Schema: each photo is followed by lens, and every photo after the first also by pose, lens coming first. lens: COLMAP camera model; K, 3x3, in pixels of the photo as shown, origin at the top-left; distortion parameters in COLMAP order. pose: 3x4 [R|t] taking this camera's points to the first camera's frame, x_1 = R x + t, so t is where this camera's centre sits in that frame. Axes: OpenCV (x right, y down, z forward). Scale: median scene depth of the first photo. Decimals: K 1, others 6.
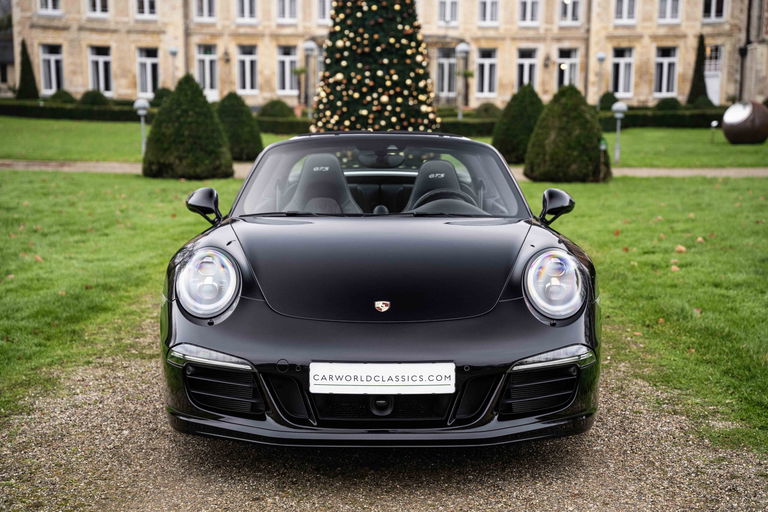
lens RADIAL K [[1205.1, 0, 382.8], [0, 1205.1, 256.4], [0, 0, 1]] dist [0.340338, -0.274253]
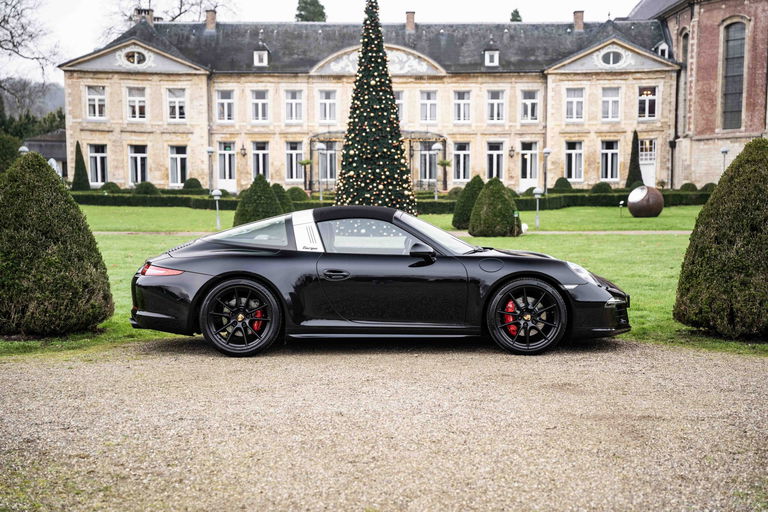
lens RADIAL K [[1214.5, 0, 381.4], [0, 1214.5, 258.0], [0, 0, 1]] dist [0.333838, -0.188637]
pose [[0.999894, -0.012348, 0.007655, -0.010875], [0.012835, 0.997654, -0.067250, 0.066322], [-0.006807, 0.067341, 0.997707, -0.551512]]
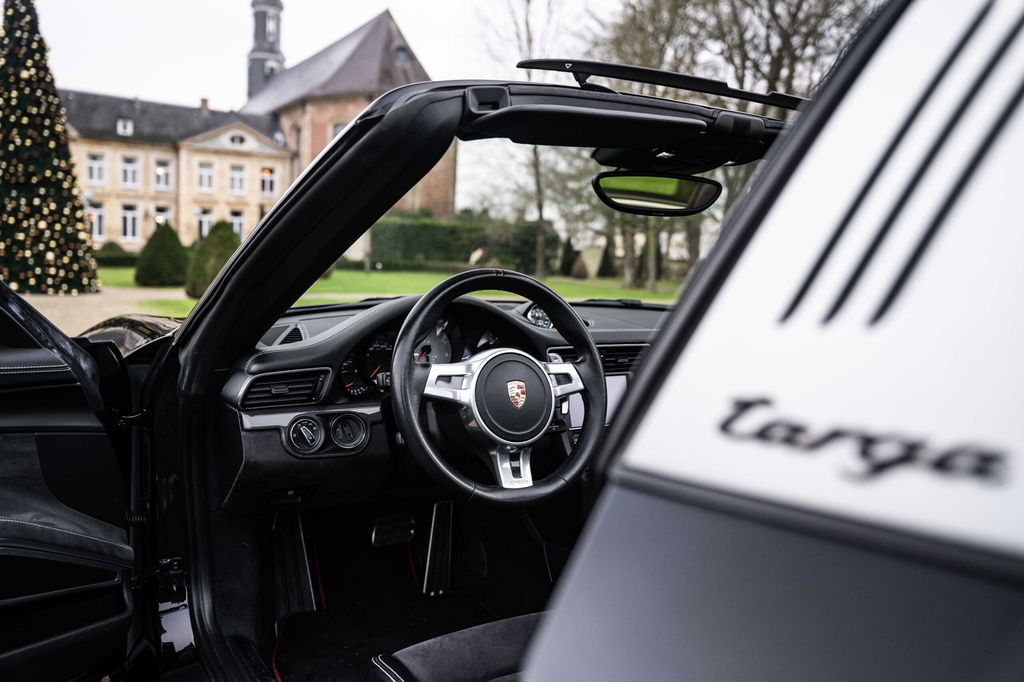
lens RADIAL K [[832.5, 0, 515.8], [0, 832.5, 340.5], [0, 0, 1]] dist [-0.087495, 0.142643]
pose [[0.839322, -0.025082, 0.543055, -0.044699], [0.037066, 0.999251, -0.011135, -0.001799], [-0.542369, 0.029475, 0.839623, 0.147752]]
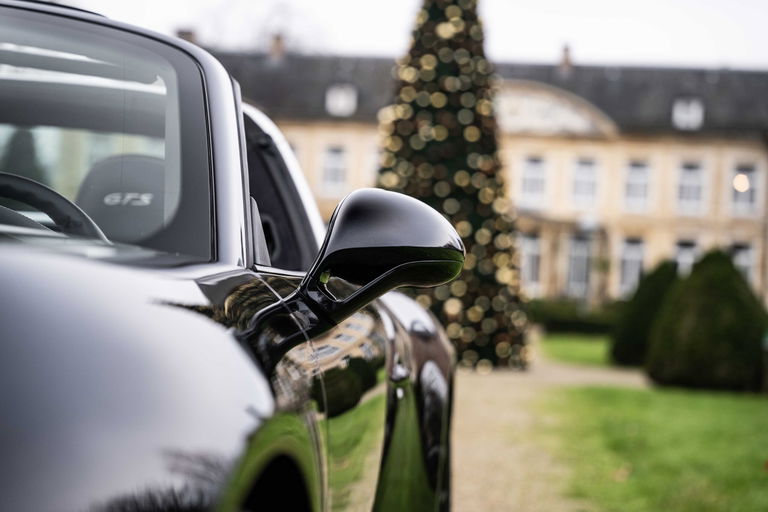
lens RADIAL K [[1455.9, 0, 384.0], [0, 1455.9, 256.0], [0, 0, 1]] dist [0.342608, -0.067551]
pose [[0.994556, 0.047450, -0.092778, 0.043258], [-0.061710, 0.985599, -0.157435, 0.002062], [0.083972, 0.162303, 0.983161, 0.175341]]
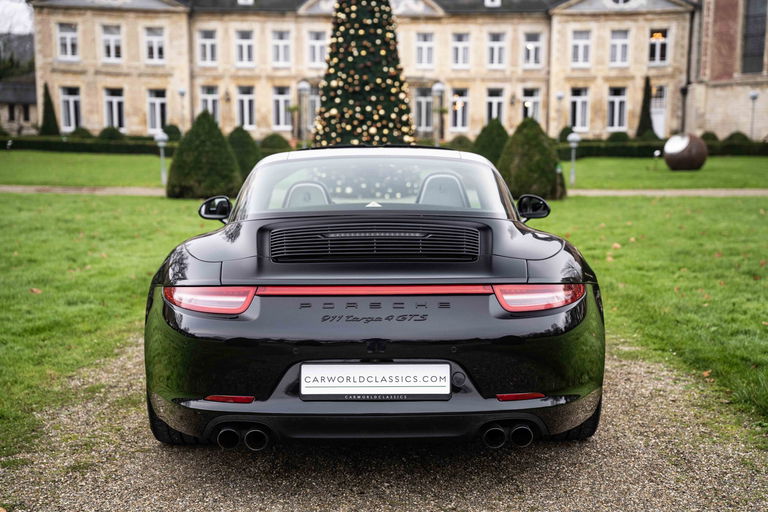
lens RADIAL K [[1103.1, 0, 385.9], [0, 1103.1, 259.3], [0, 0, 1]] dist [0.263314, -0.100472]
pose [[0.999816, -0.007252, 0.017759, -0.005647], [0.007550, 0.999831, -0.016779, 0.011591], [-0.017634, 0.016910, 0.999702, -0.061102]]
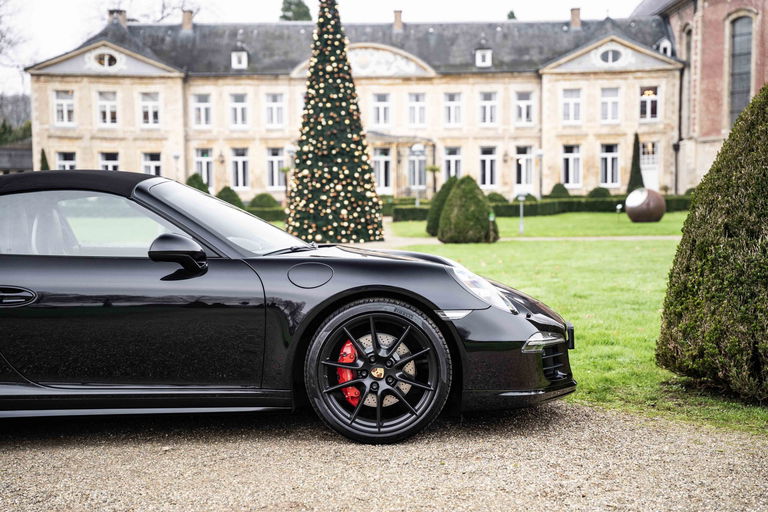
lens RADIAL K [[1216.3, 0, 378.3], [0, 1216.3, 256.8], [0, 0, 1]] dist [0.329503, -0.160323]
pose [[0.999809, -0.019518, 0.000375, 0.043153], [0.019487, 0.996715, -0.078613, 0.055379], [0.001161, 0.078605, 0.996905, -0.354653]]
